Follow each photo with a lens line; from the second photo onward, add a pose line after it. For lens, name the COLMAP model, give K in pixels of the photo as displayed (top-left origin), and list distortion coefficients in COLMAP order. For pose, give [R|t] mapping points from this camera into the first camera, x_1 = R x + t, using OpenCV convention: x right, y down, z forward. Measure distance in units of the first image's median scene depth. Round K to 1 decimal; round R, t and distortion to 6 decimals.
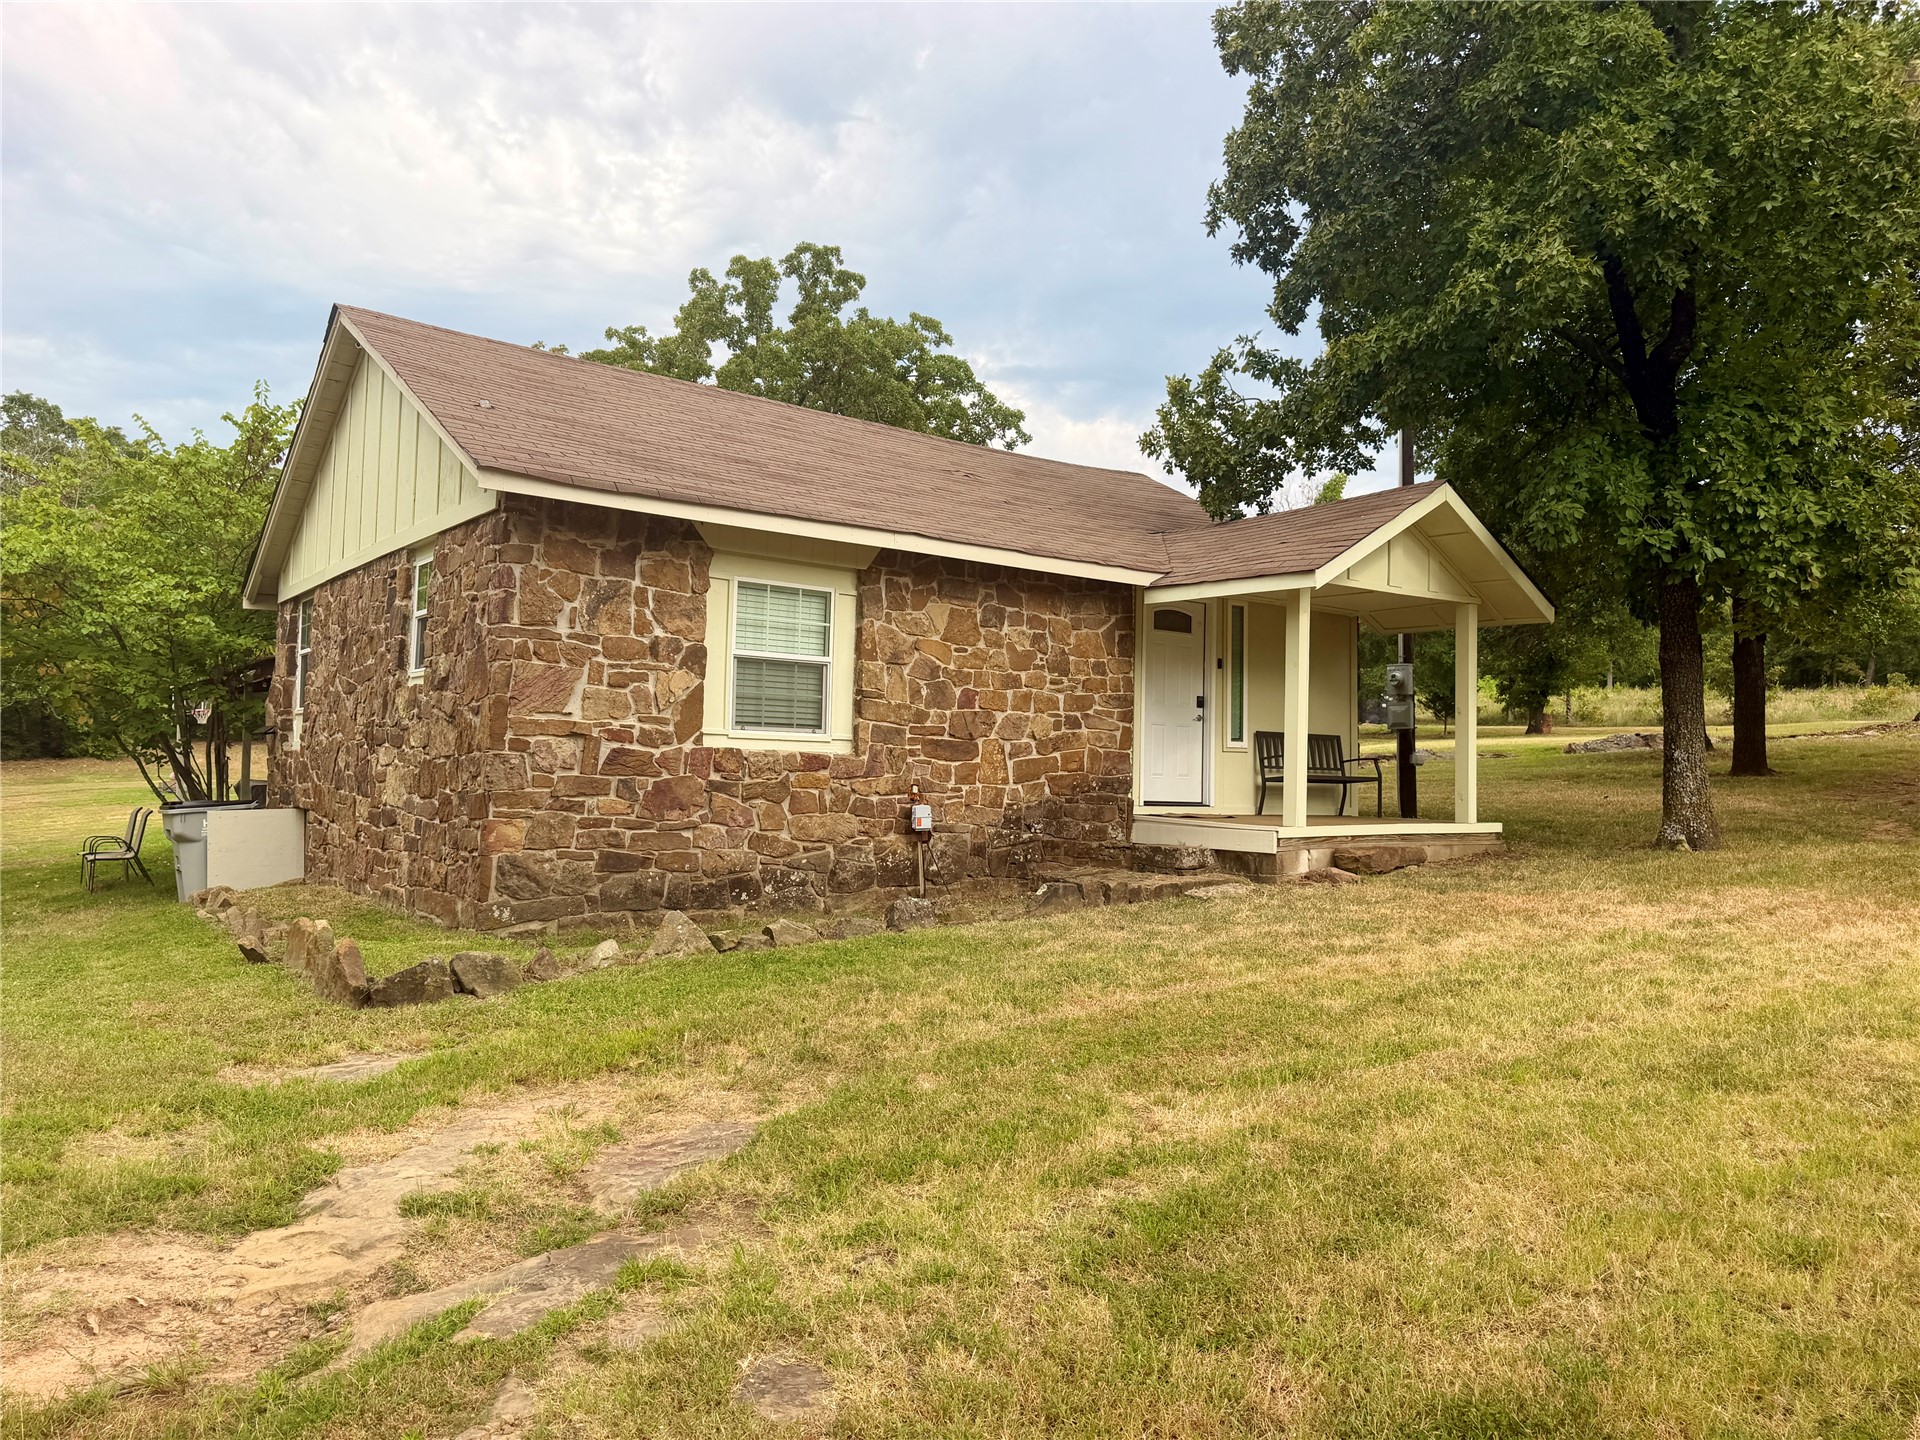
lens RADIAL K [[1363.0, 0, 968.3], [0, 1363.0, 727.1], [0, 0, 1]] dist [0.061829, -0.074060]
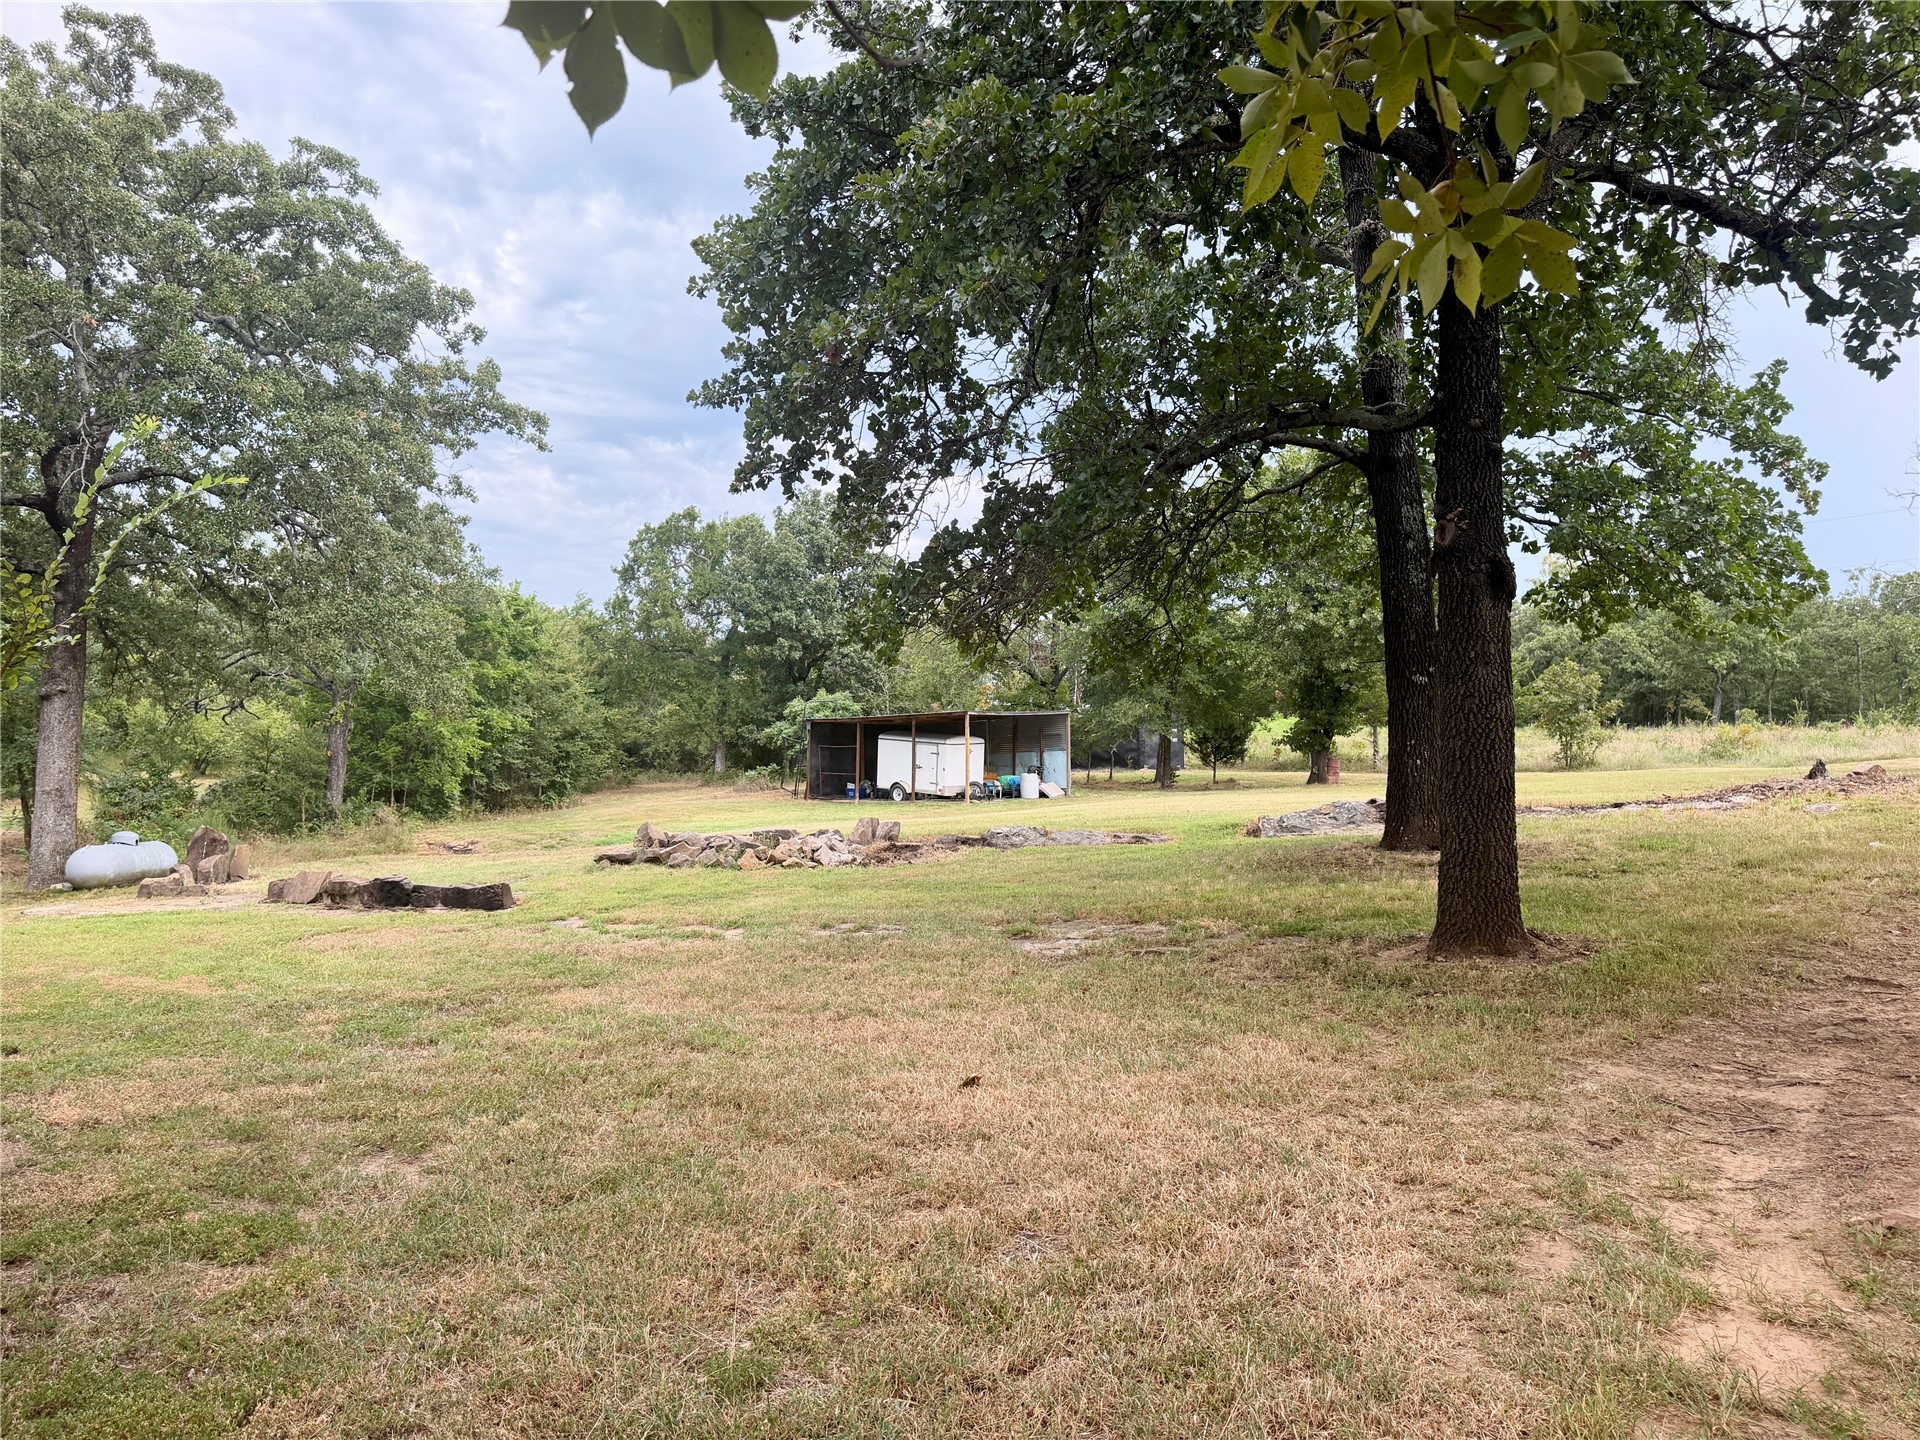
lens RADIAL K [[1363.0, 0, 952.5], [0, 1363.0, 717.9], [0, 0, 1]] dist [0.061829, -0.074060]
pose [[0.997169, 0.000225, 0.075194, 0.140576], [0.002372, 0.999404, -0.034450, -0.005881], [-0.075157, 0.034531, 0.996574, 0.225225]]
